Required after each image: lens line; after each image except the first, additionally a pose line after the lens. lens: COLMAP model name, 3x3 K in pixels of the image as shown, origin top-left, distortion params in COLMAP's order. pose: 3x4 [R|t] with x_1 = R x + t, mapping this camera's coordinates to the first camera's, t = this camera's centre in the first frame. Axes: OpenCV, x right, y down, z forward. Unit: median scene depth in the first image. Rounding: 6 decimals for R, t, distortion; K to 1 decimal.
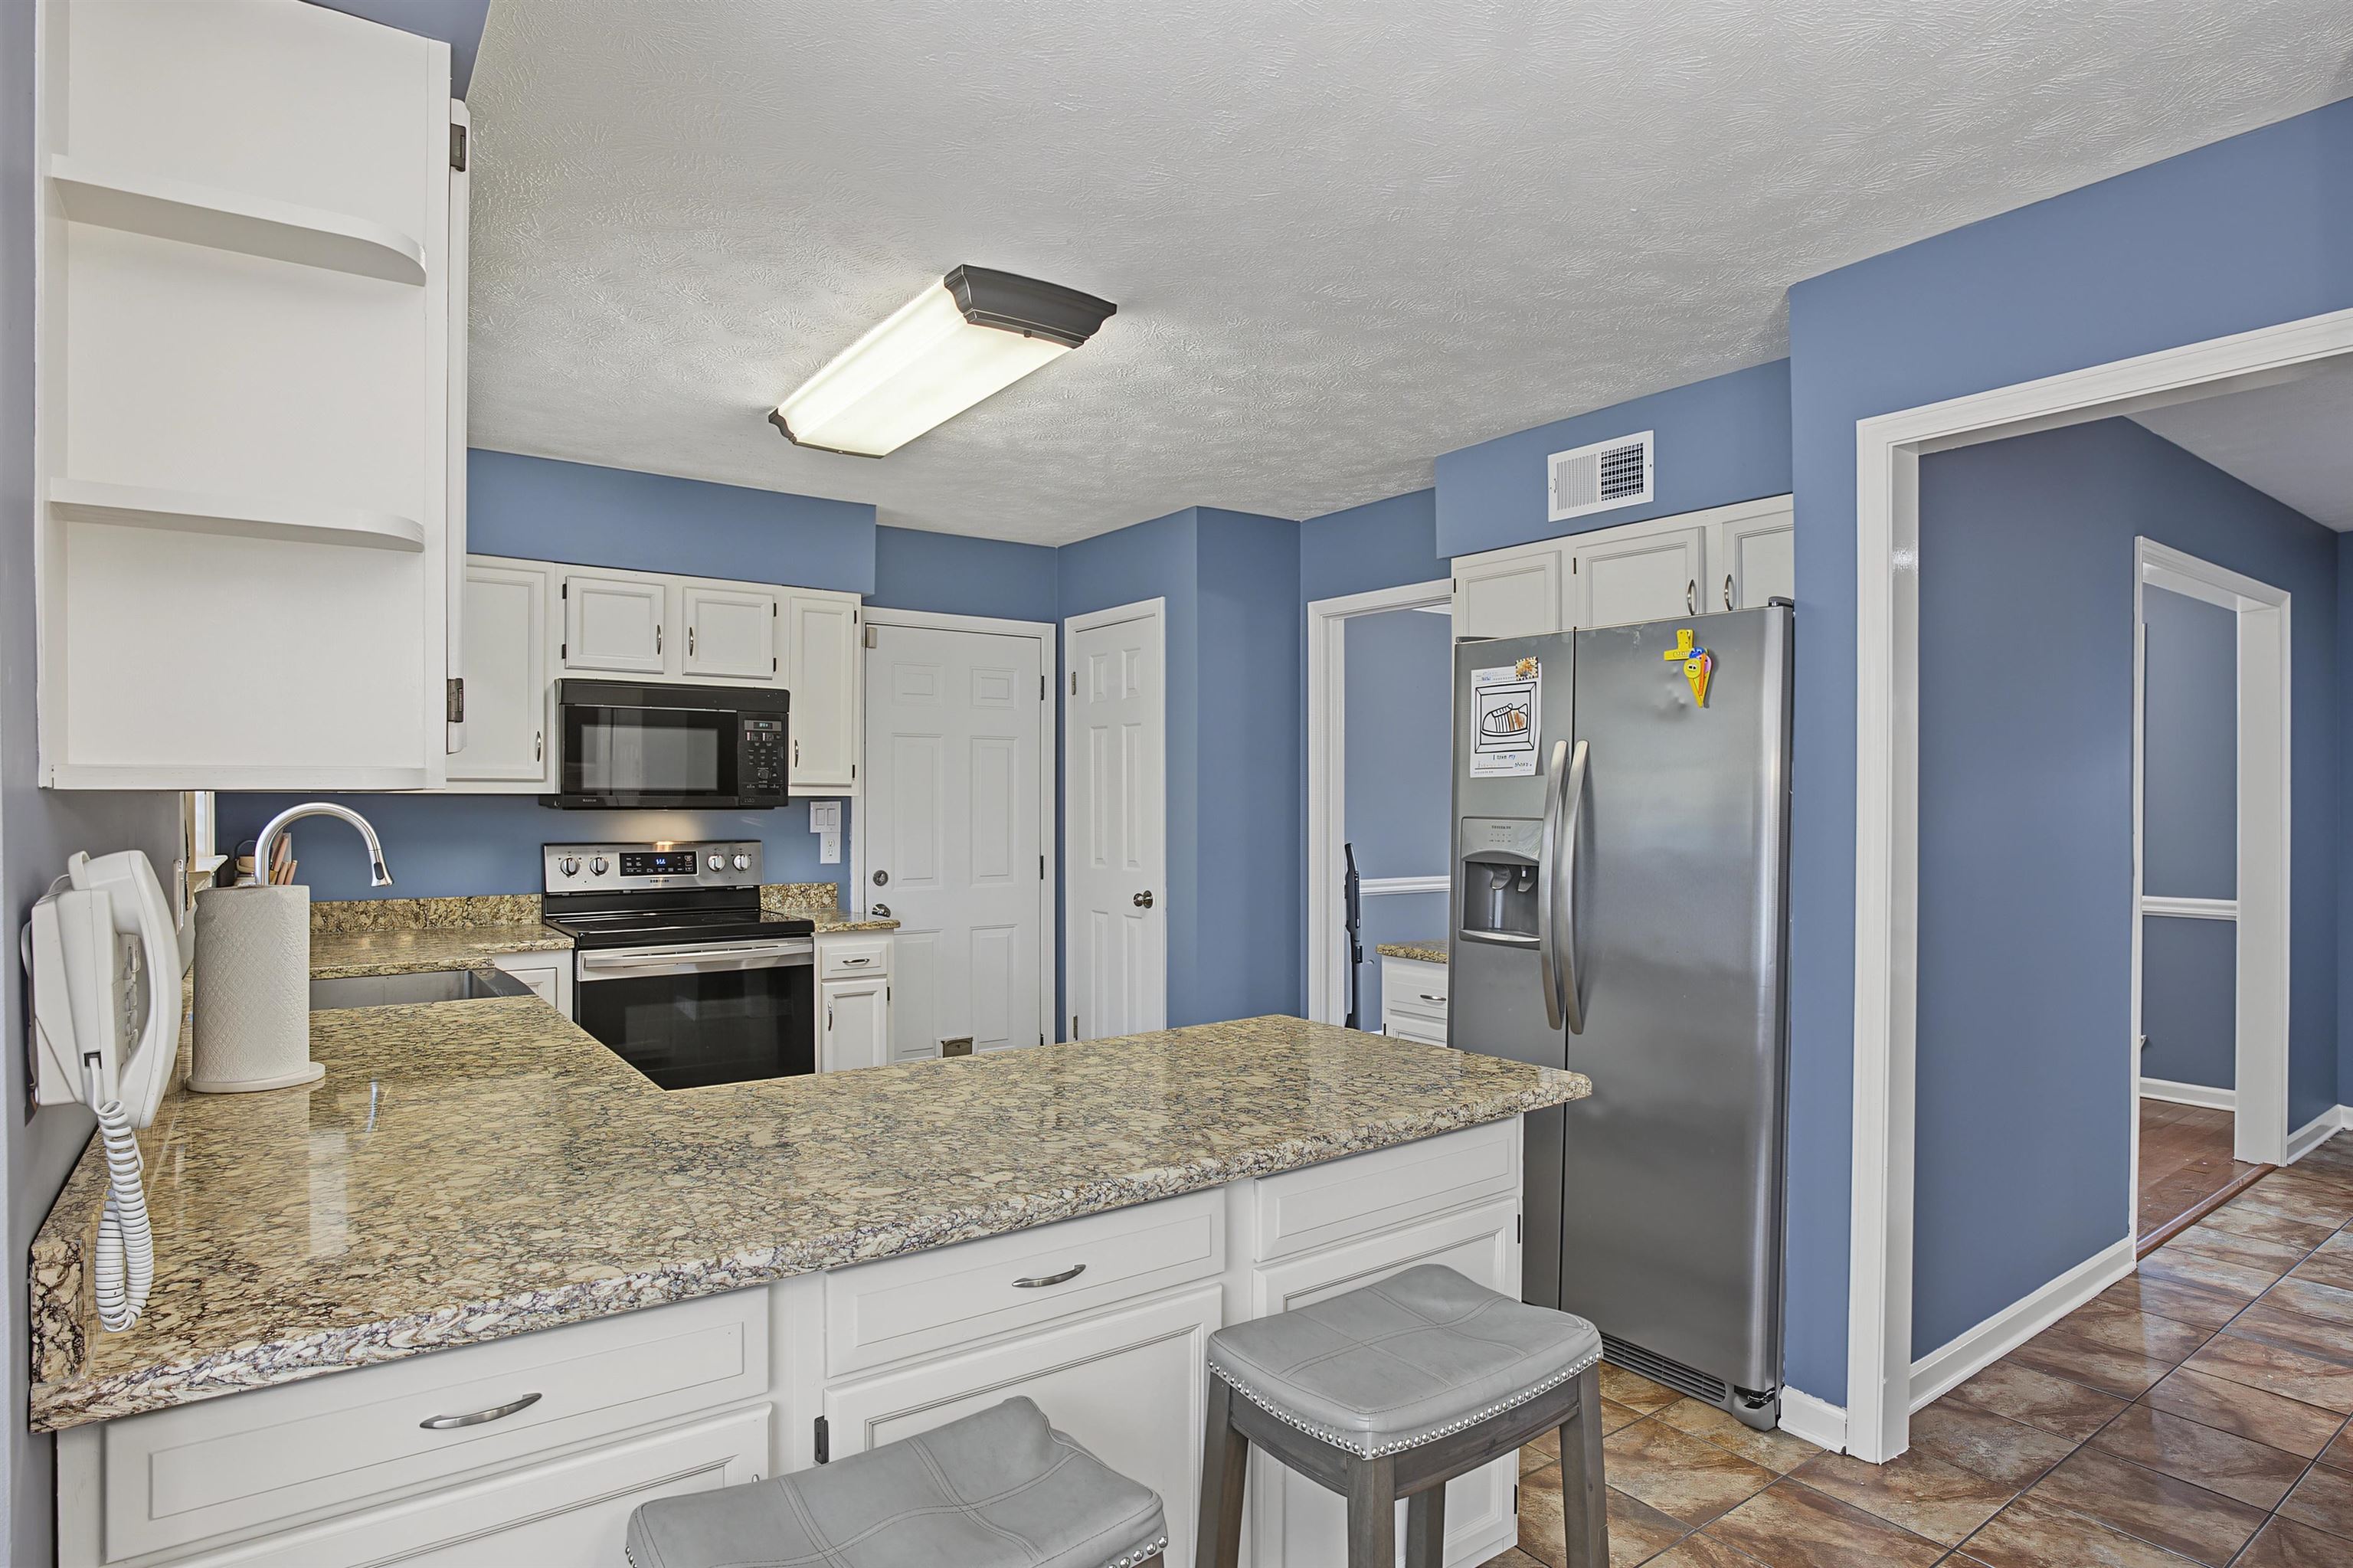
lens RADIAL K [[1248.8, 0, 1180.5], [0, 1248.8, 808.4], [0, 0, 1]] dist [-0.044600, 0.007264]
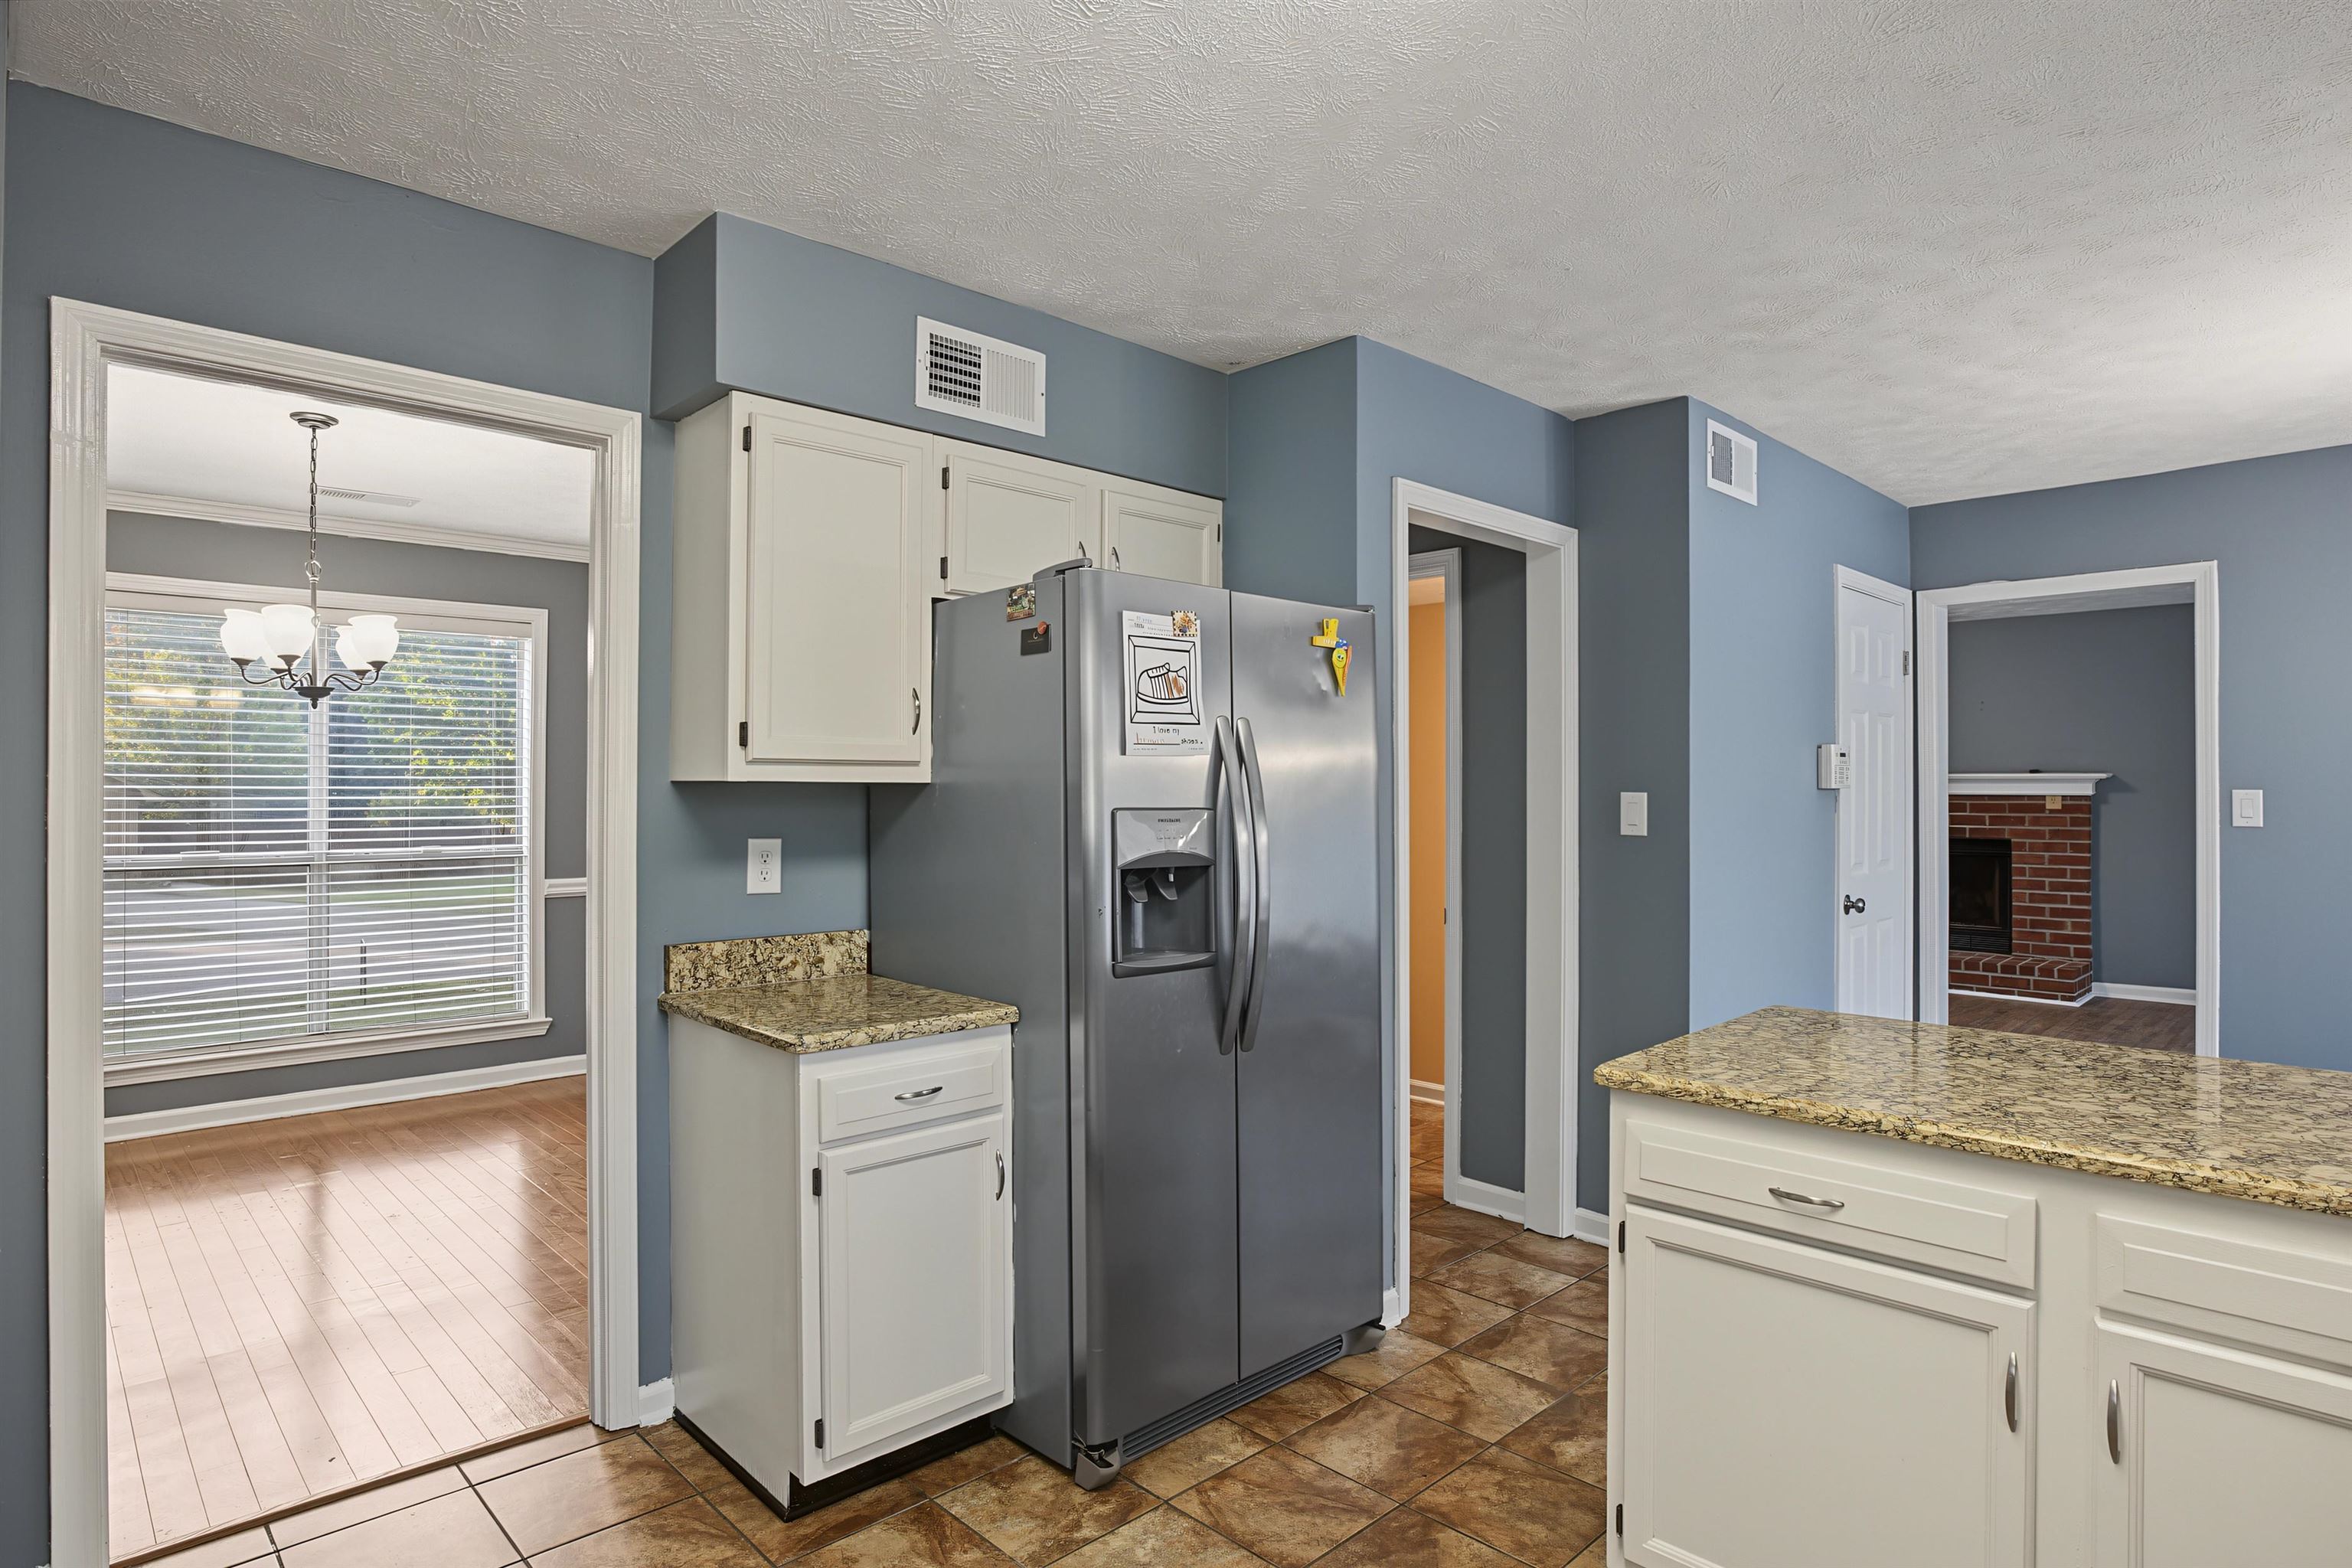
lens RADIAL K [[1248.2, 0, 1166.1], [0, 1248.2, 777.4], [0, 0, 1]] dist [-0.044600, 0.007264]
pose [[-0.127763, 0.004069, 0.991796, -0.524746], [0.006673, 0.999972, -0.003242, -0.009519], [-0.991782, 0.006204, -0.127787, 1.114577]]
